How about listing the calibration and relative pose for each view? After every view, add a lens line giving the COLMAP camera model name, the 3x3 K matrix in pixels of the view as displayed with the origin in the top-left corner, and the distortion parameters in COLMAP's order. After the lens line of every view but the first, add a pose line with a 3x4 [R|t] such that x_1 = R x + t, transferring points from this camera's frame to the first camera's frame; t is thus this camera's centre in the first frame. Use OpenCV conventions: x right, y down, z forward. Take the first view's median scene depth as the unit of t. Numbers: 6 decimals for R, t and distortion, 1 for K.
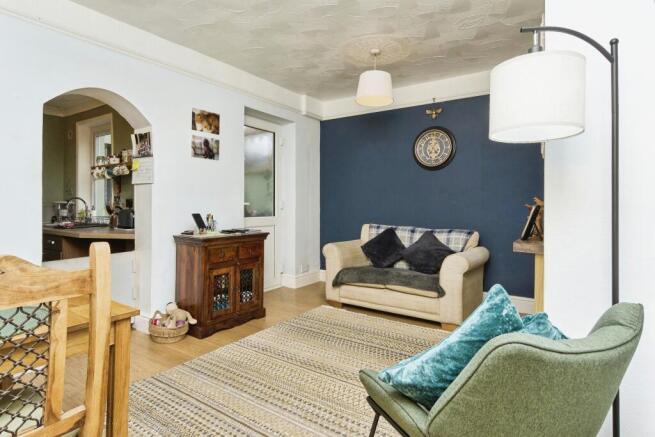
lens RADIAL K [[353.2, 0, 325.7], [0, 353.2, 206.0], [0, 0, 1]] dist [0.020305, -0.002820]
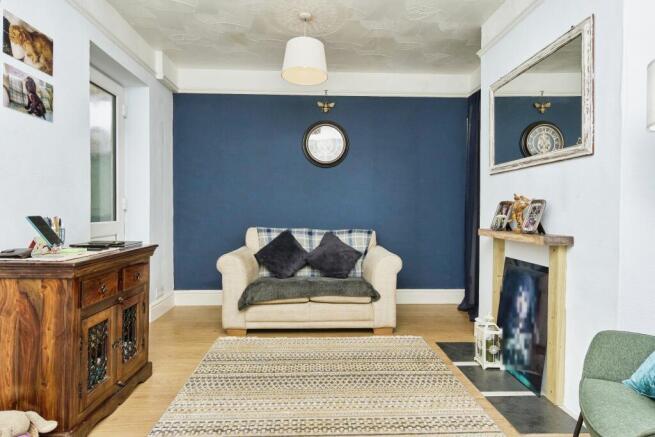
lens RADIAL K [[353.2, 0, 326.0], [0, 353.2, 214.1], [0, 0, 1]] dist [0.020305, -0.002820]
pose [[0.804308, -0.011126, 0.594109, -0.285689], [0.004594, 0.999911, 0.012507, 0.011860], [-0.594195, -0.007330, 0.804288, 0.278678]]
